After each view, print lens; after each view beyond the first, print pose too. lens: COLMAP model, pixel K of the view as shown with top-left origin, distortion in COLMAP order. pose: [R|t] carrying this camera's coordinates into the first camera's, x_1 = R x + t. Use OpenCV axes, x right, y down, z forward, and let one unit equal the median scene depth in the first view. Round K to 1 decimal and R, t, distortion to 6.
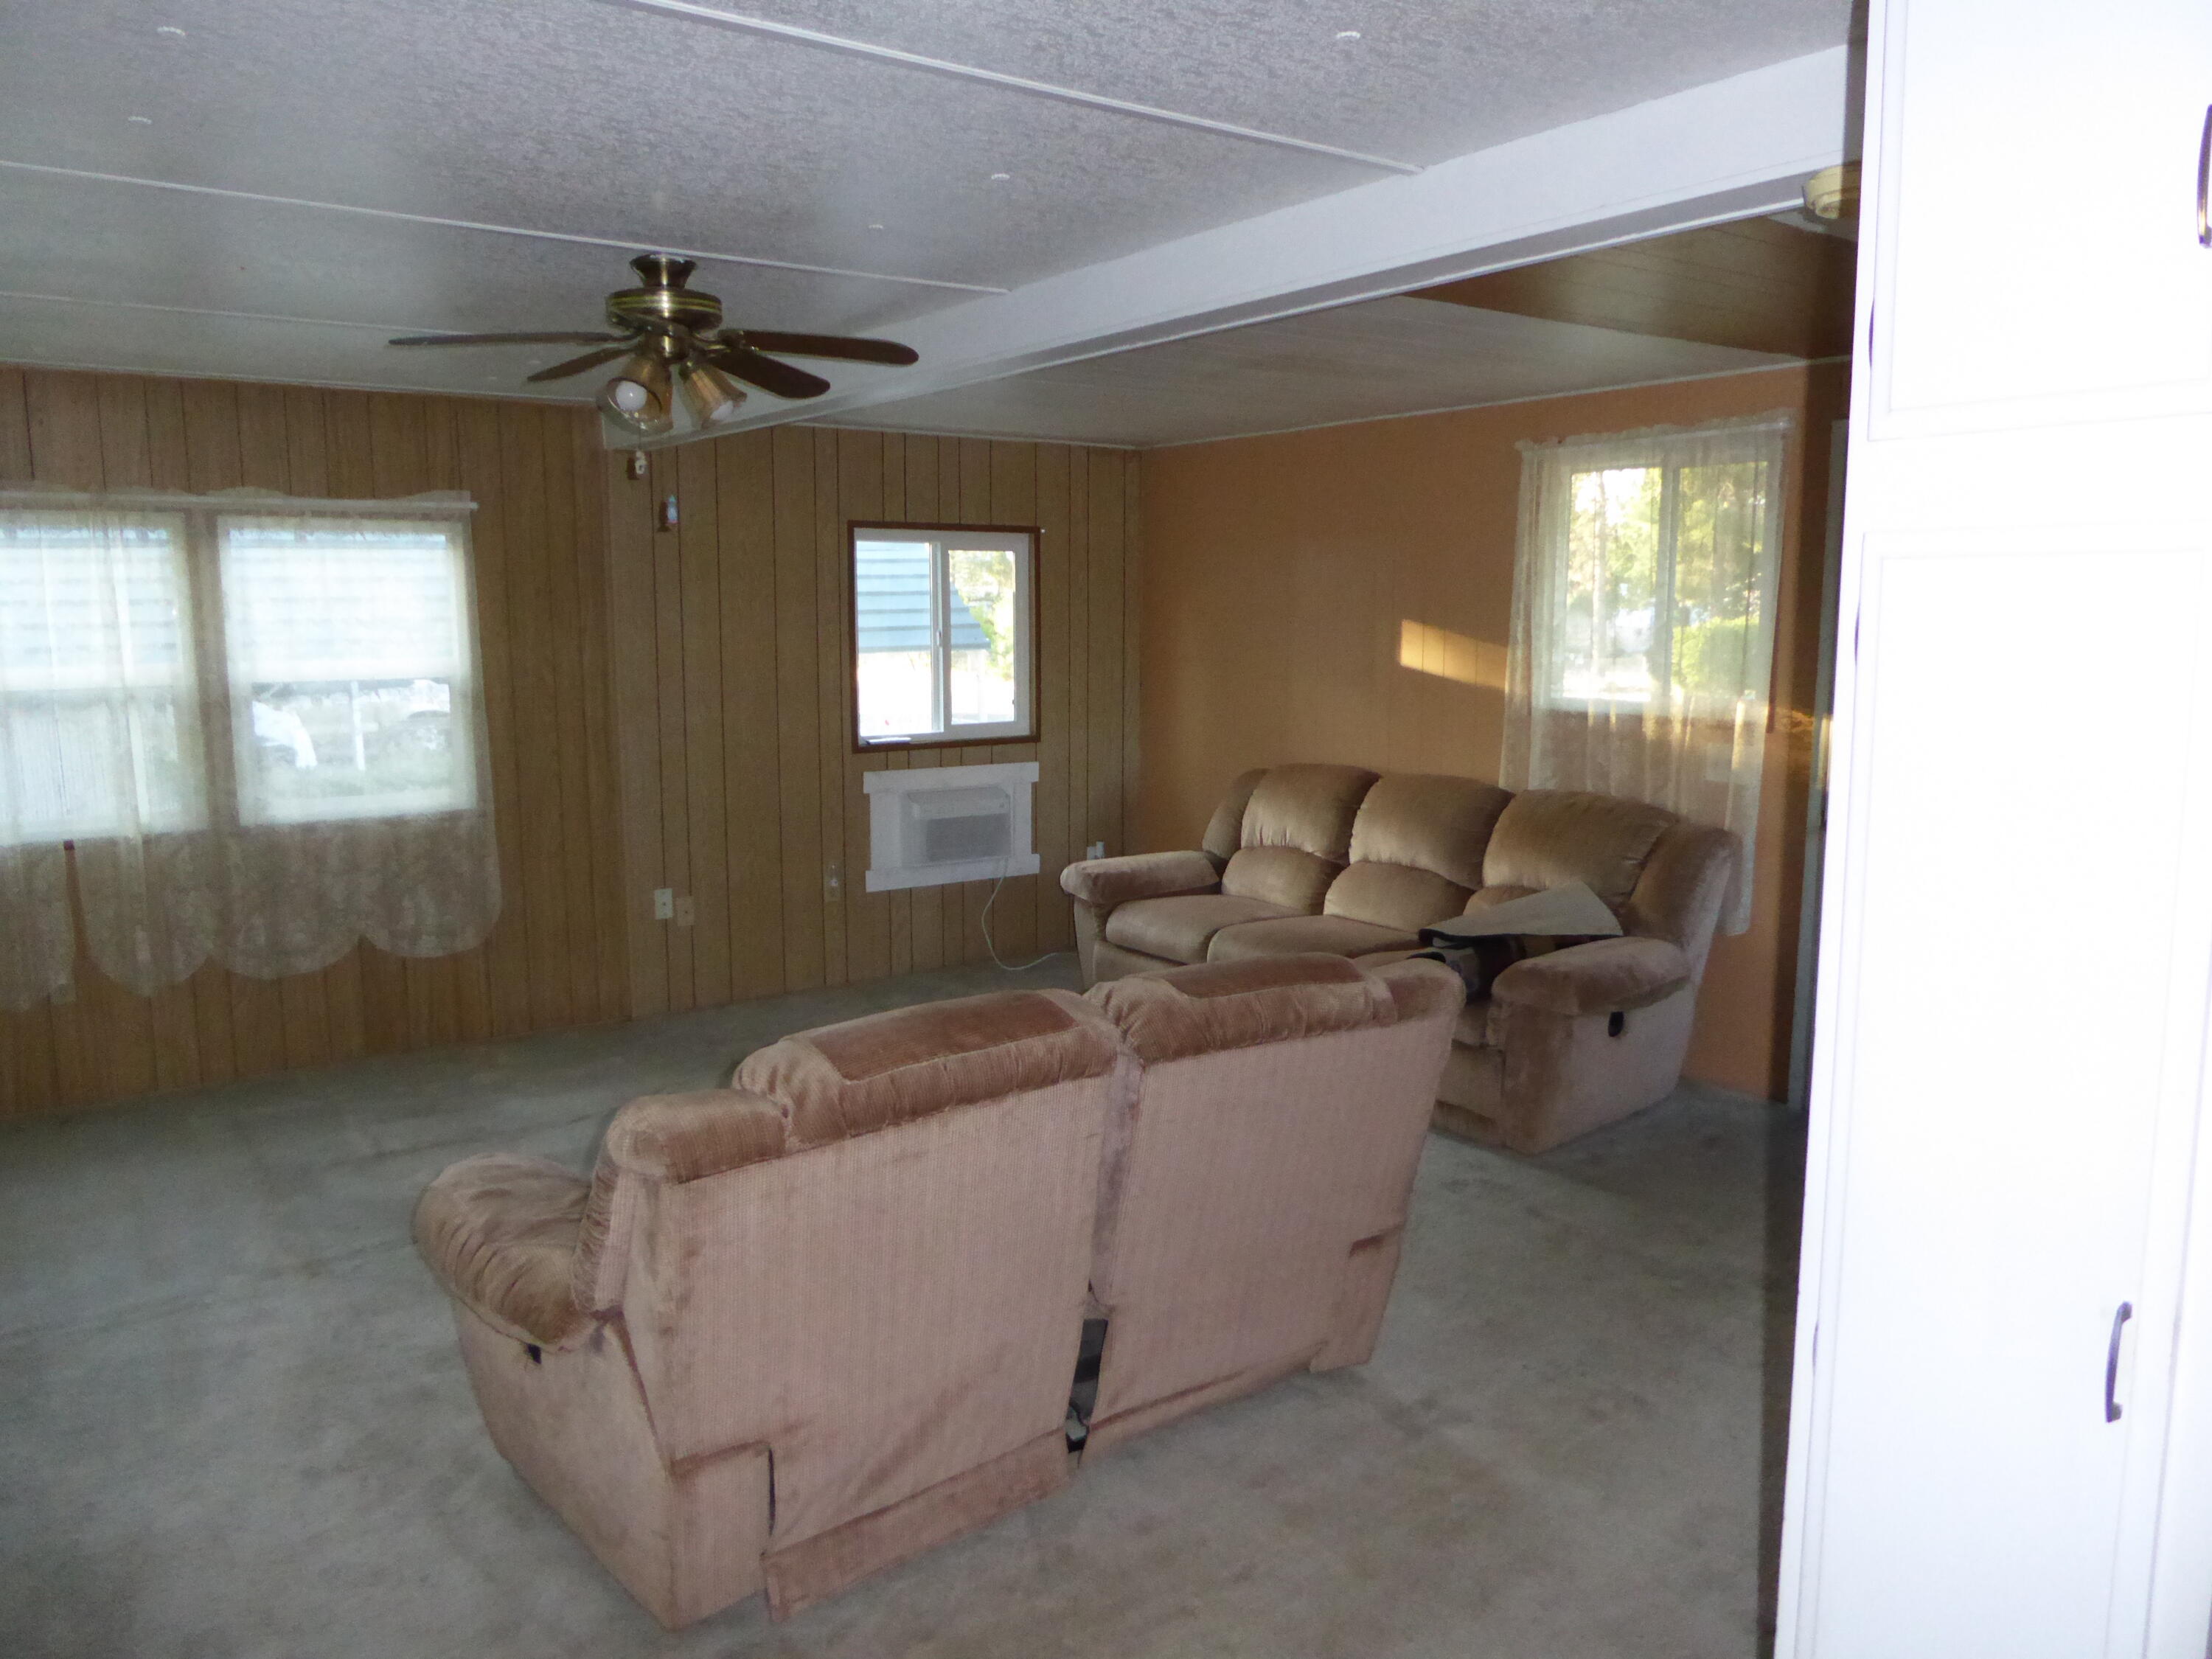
lens RADIAL K [[1557.6, 0, 1129.0], [0, 1557.6, 825.7], [0, 0, 1]] dist [-0.050002, 0.021038]
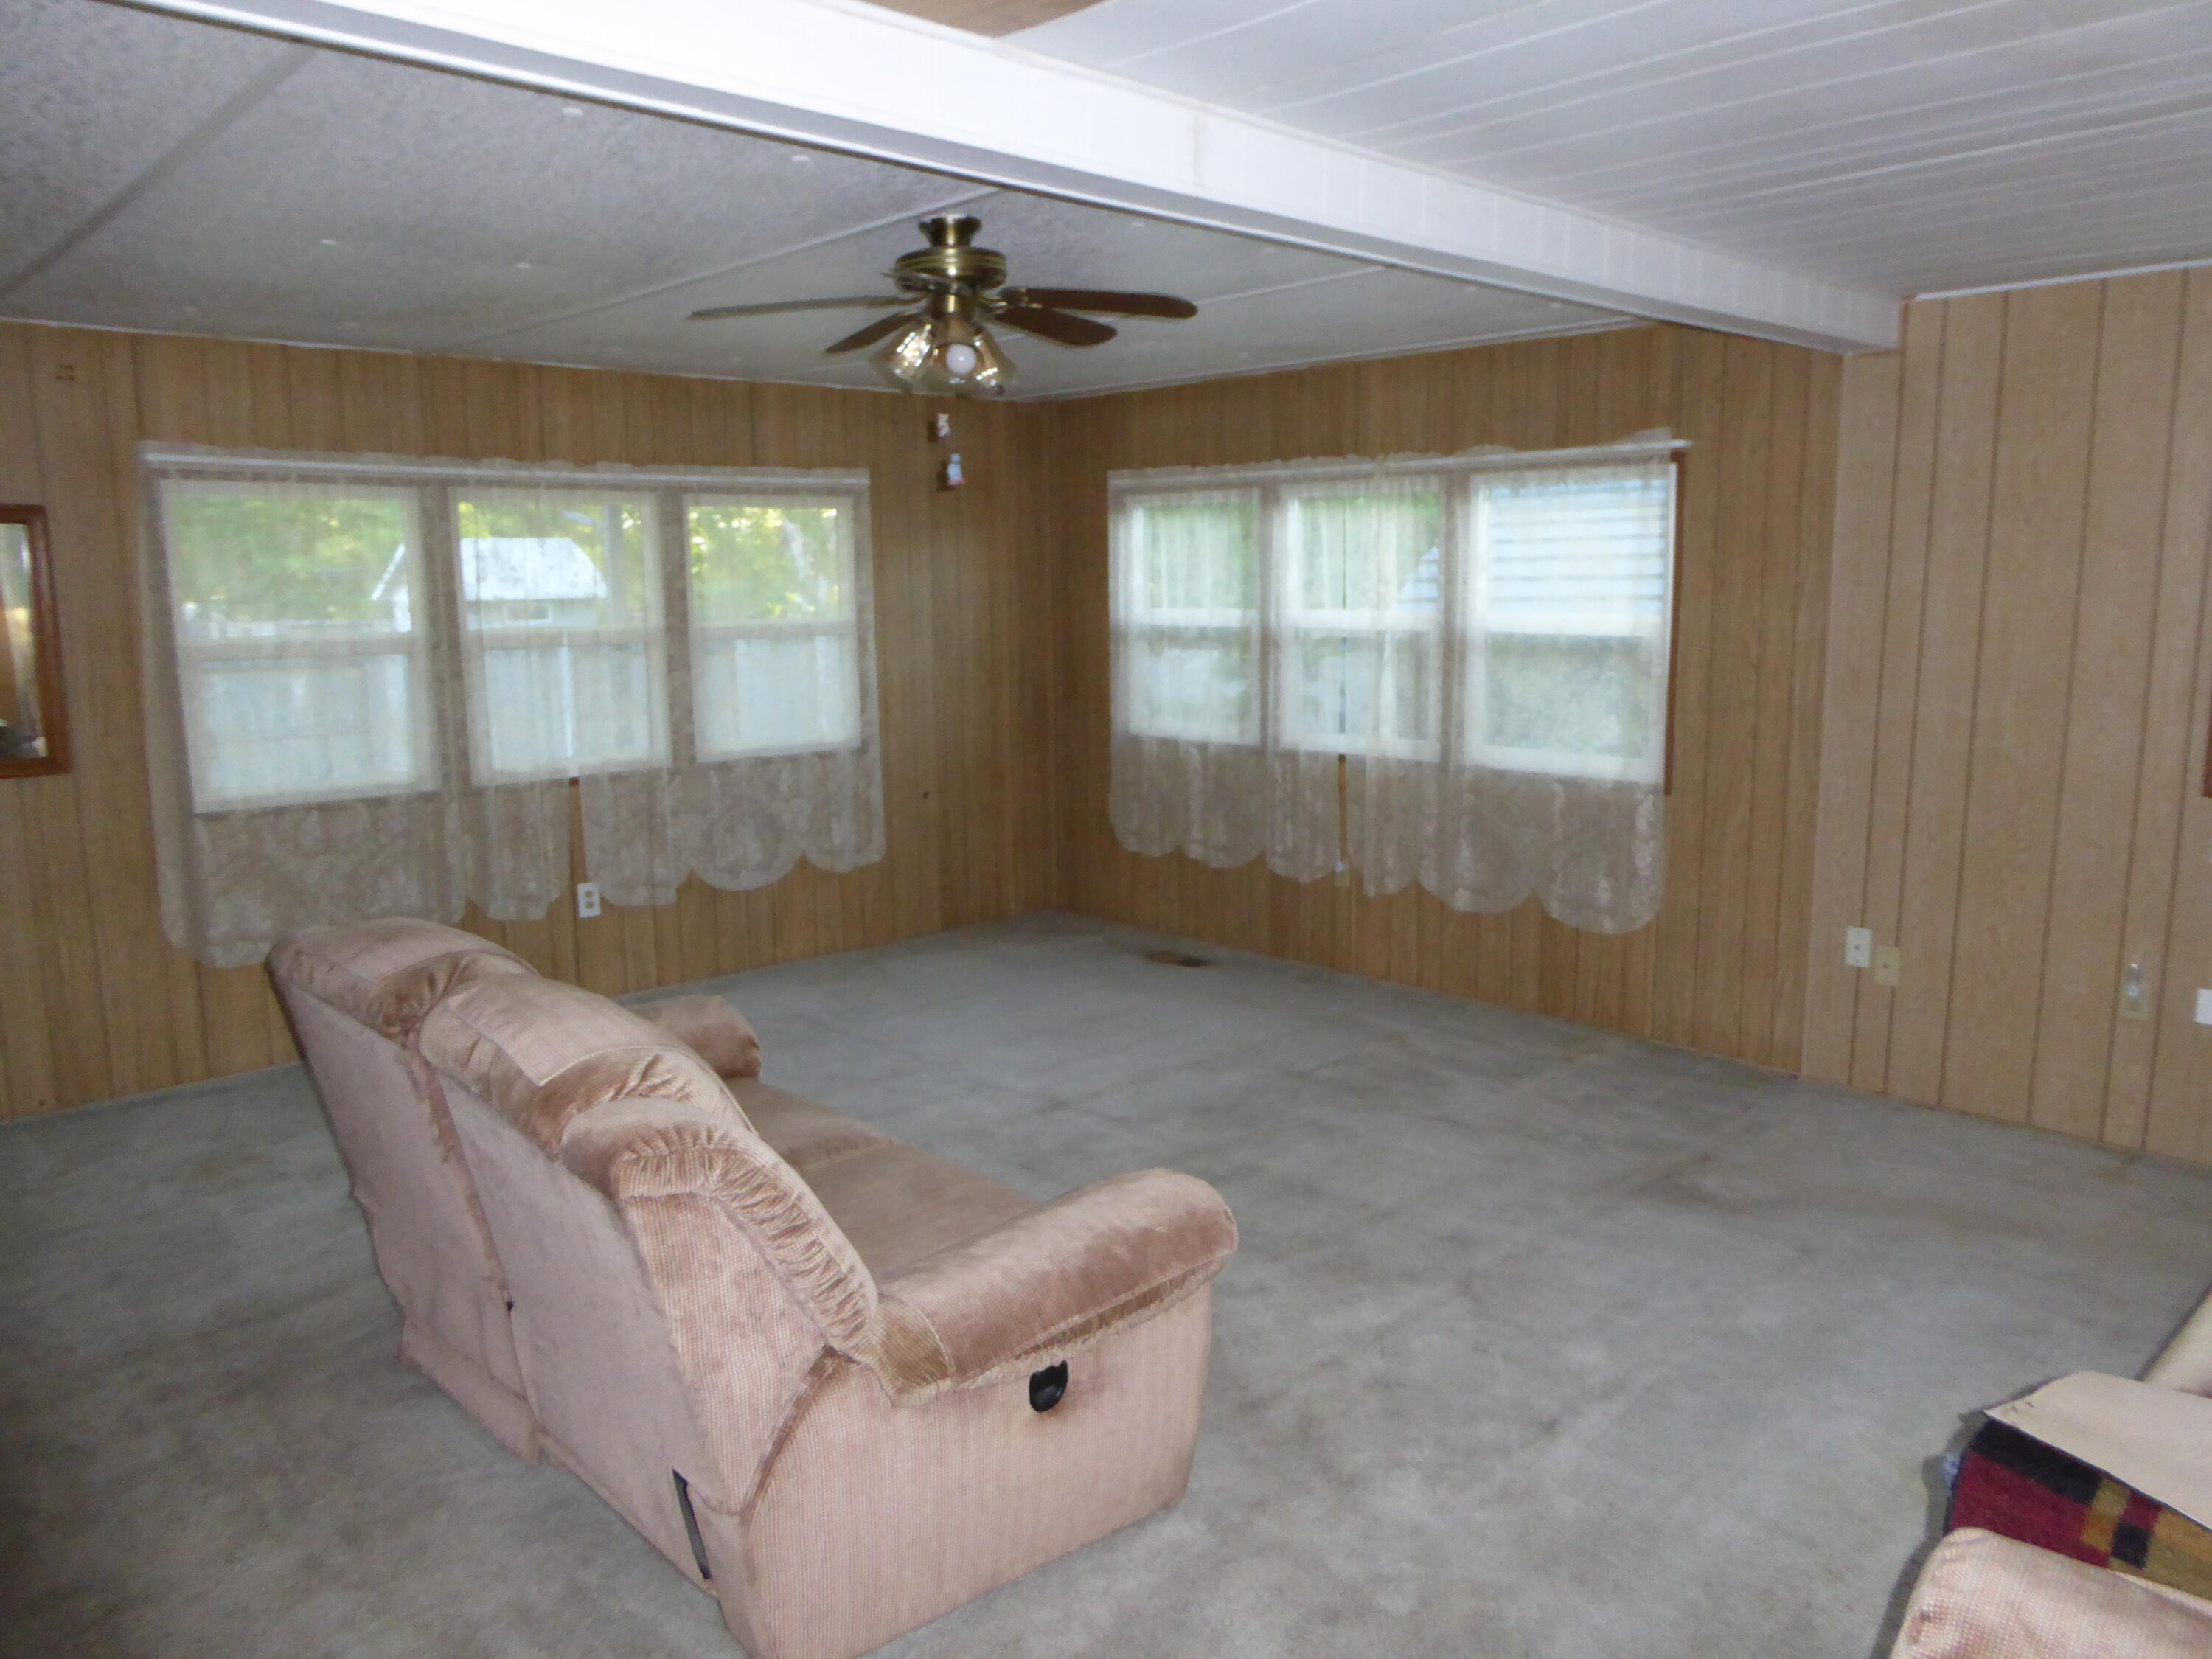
lens RADIAL K [[1557.6, 0, 1105.0], [0, 1557.6, 821.8], [0, 0, 1]] dist [-0.050002, 0.021038]
pose [[0.094035, 0.159487, -0.982711, 0.501977], [-0.128909, 0.980726, 0.146829, -0.092607], [0.987188, 0.112873, 0.112782, 0.672795]]
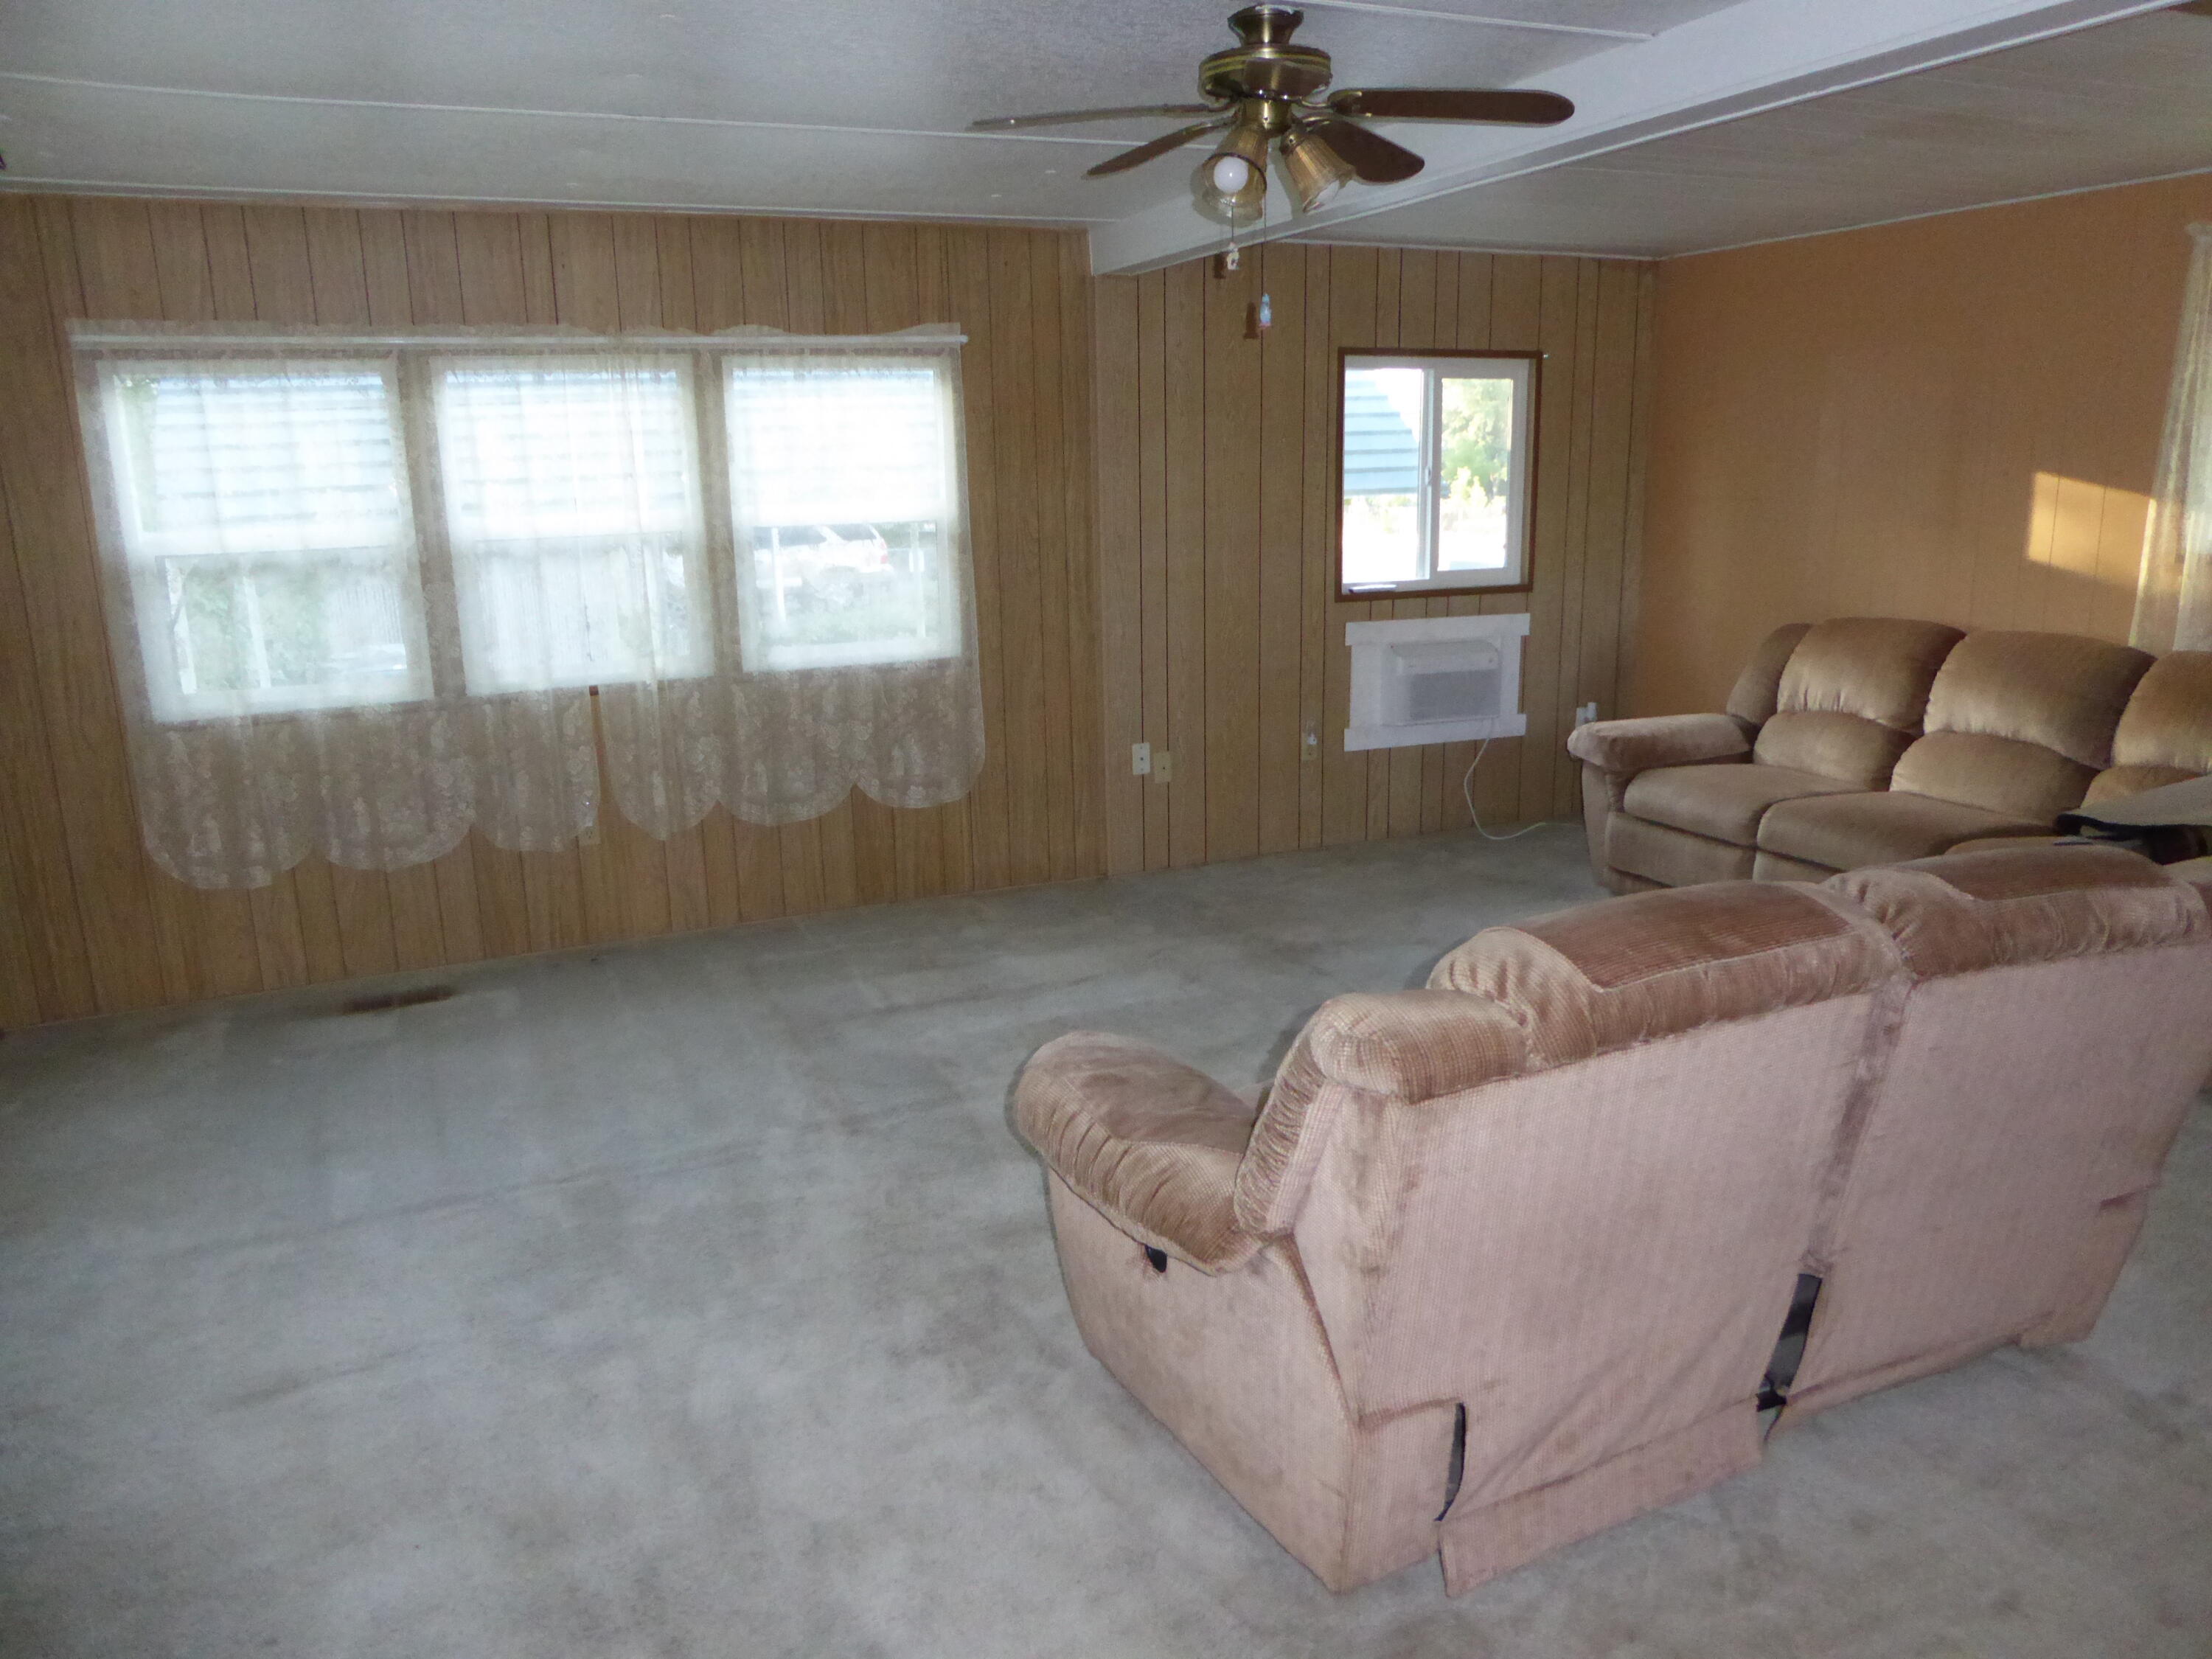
lens RADIAL K [[1557.6, 0, 1120.8], [0, 1557.6, 830.4], [0, 0, 1]] dist [-0.050002, 0.021038]
pose [[0.972126, 0.035244, -0.231794, -0.108824], [-0.013549, 0.995430, 0.094533, 0.003917], [0.234067, -0.088758, 0.968161, 0.073925]]
